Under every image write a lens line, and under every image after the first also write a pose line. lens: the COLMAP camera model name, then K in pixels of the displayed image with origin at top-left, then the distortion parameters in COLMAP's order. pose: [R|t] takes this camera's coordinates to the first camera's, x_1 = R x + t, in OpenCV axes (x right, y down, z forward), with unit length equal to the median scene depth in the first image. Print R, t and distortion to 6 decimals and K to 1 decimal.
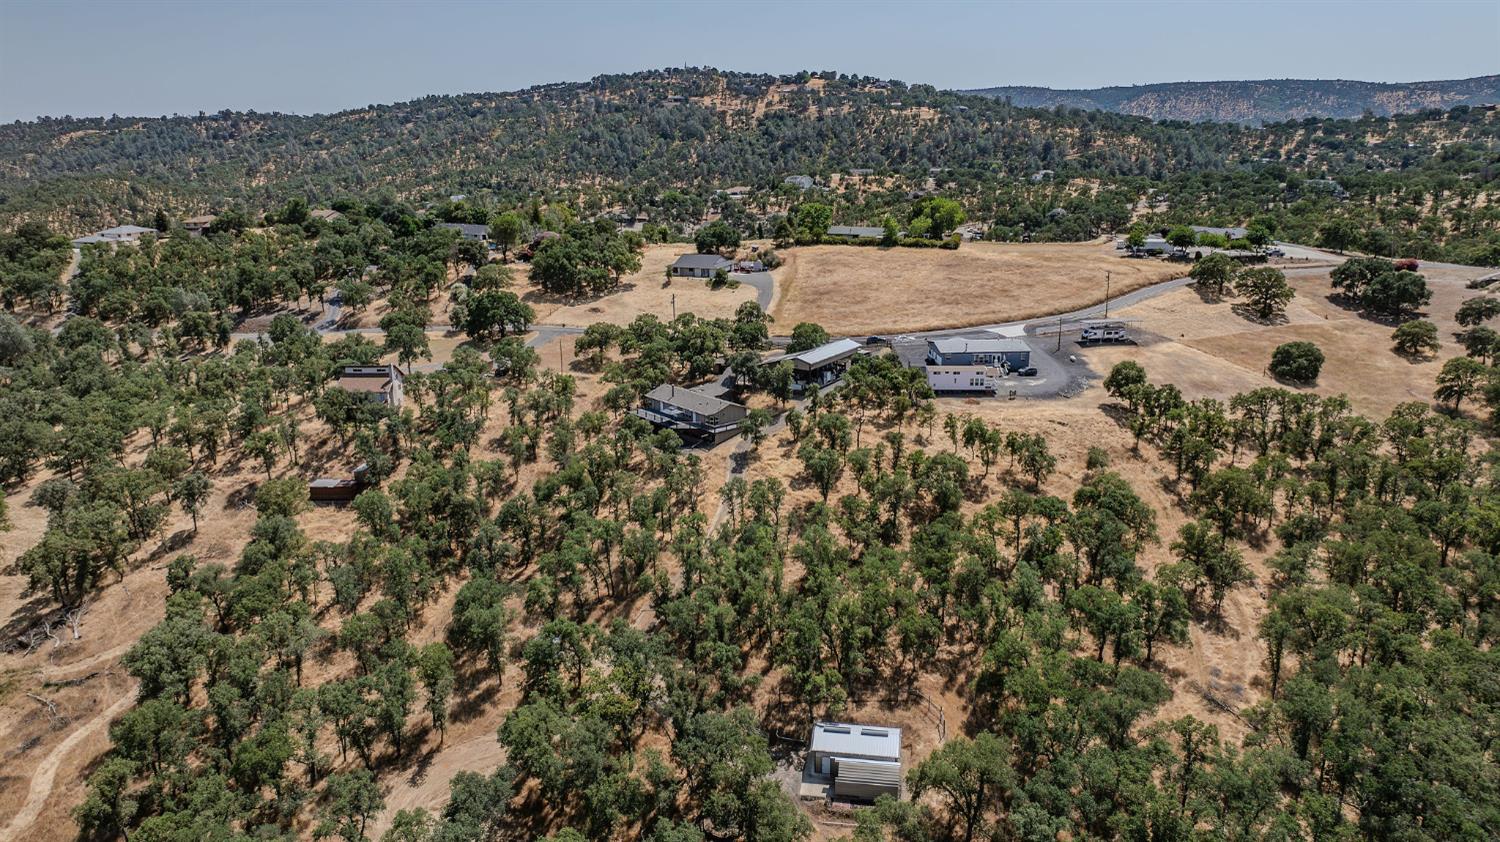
lens RADIAL K [[1038.1, 0, 756.6], [0, 1038.1, 419.6], [0, 0, 1]] dist [-0.033198, 0.038699]
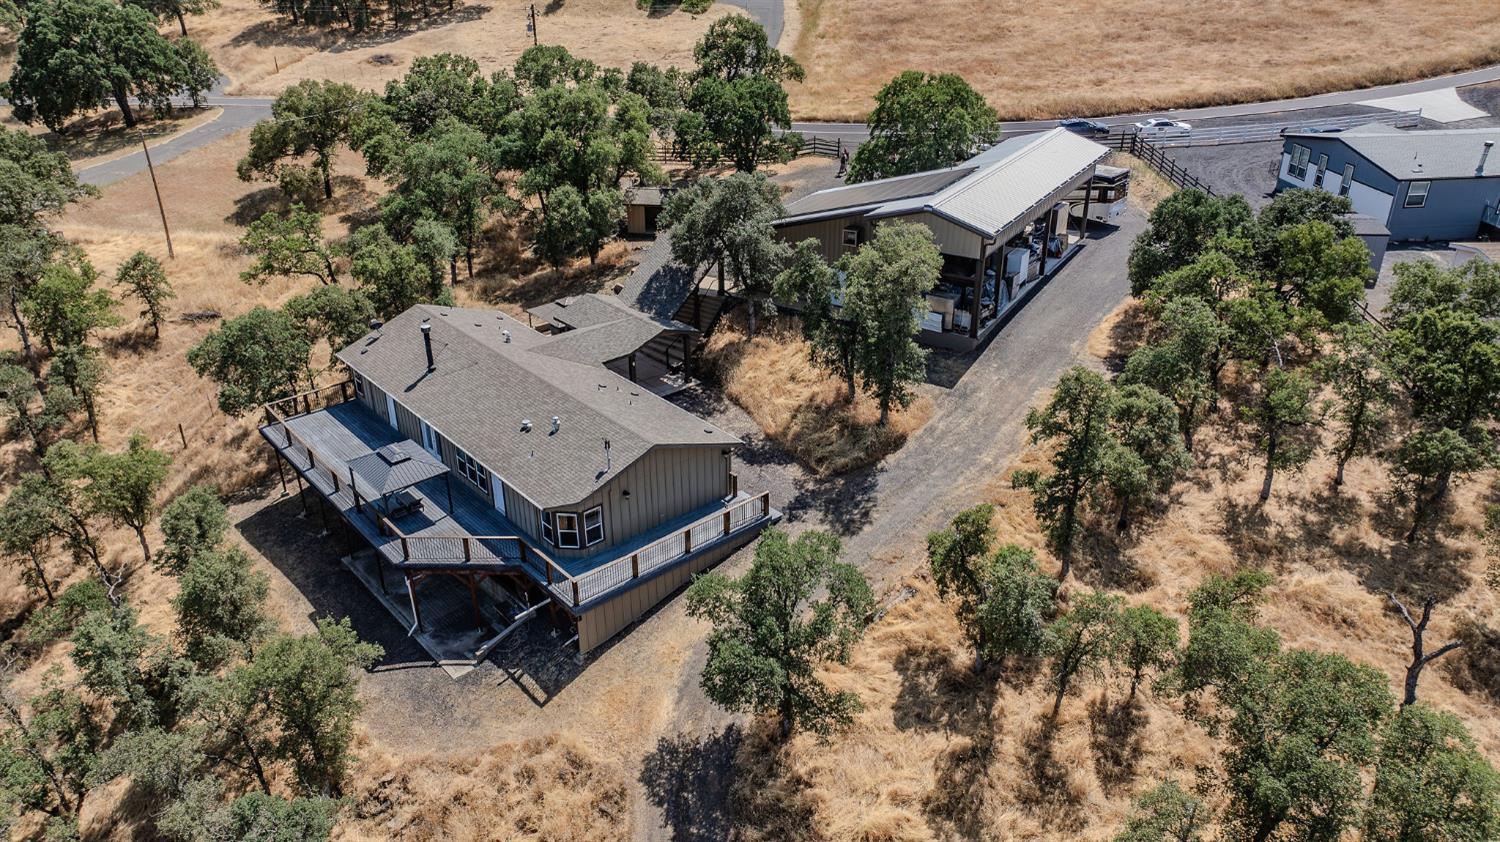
lens RADIAL K [[1038.1, 0, 756.6], [0, 1038.1, 419.6], [0, 0, 1]] dist [-0.033198, 0.038699]
pose [[0.999837, -0.006273, 0.016944, -0.006723], [0.002781, 0.980052, 0.198722, -0.055008], [-0.017853, -0.198642, 0.979909, 0.693193]]
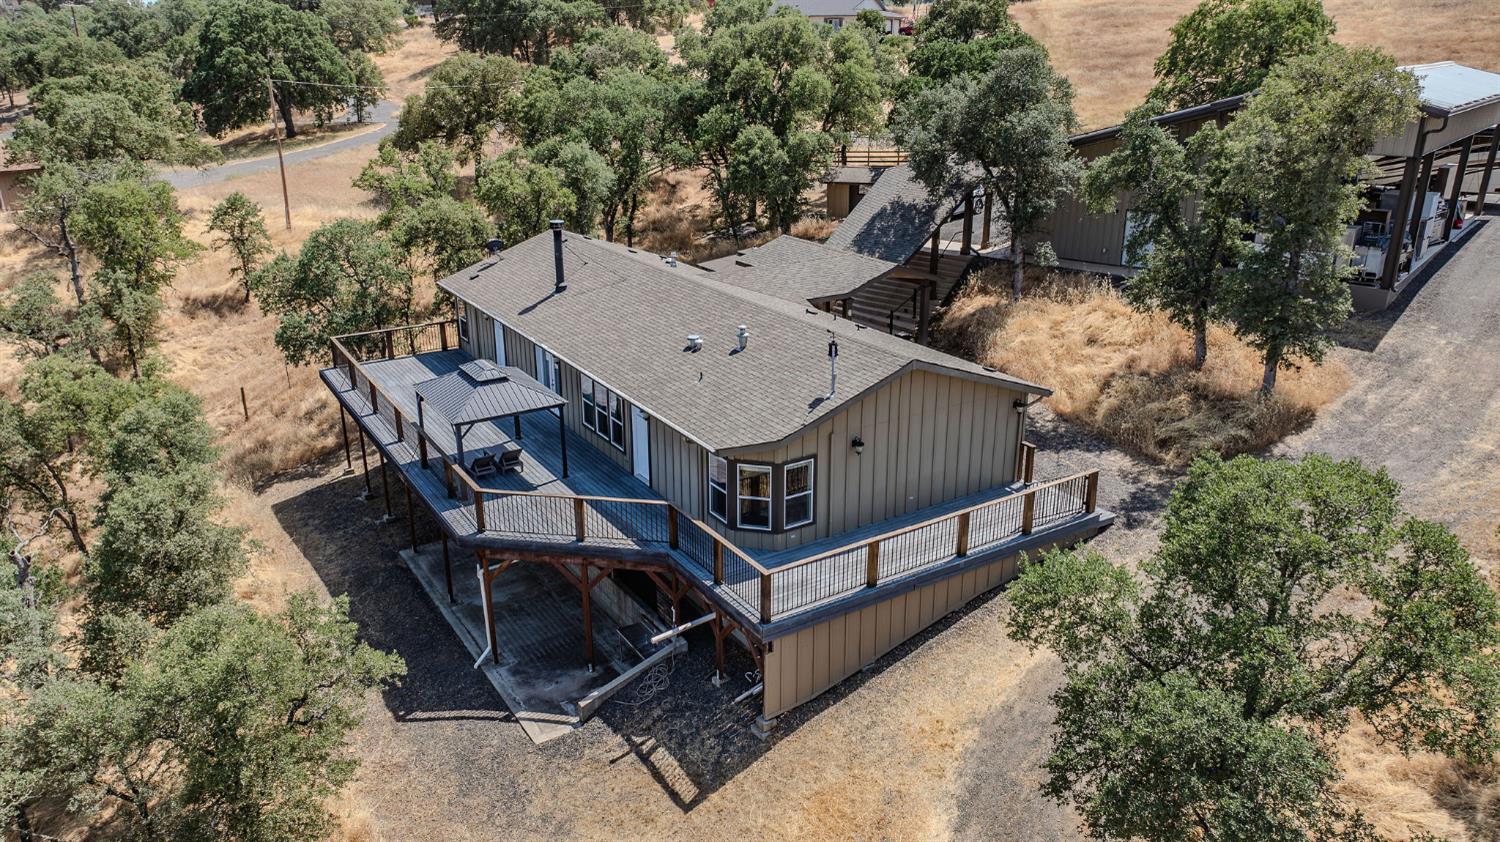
lens RADIAL K [[1038.1, 0, 756.6], [0, 1038.1, 419.6], [0, 0, 1]] dist [-0.033198, 0.038699]
pose [[0.990603, 0.047576, -0.128228, -0.024112], [-0.037727, 0.996226, 0.078174, -0.014860], [0.131463, -0.072602, 0.988659, 0.767959]]
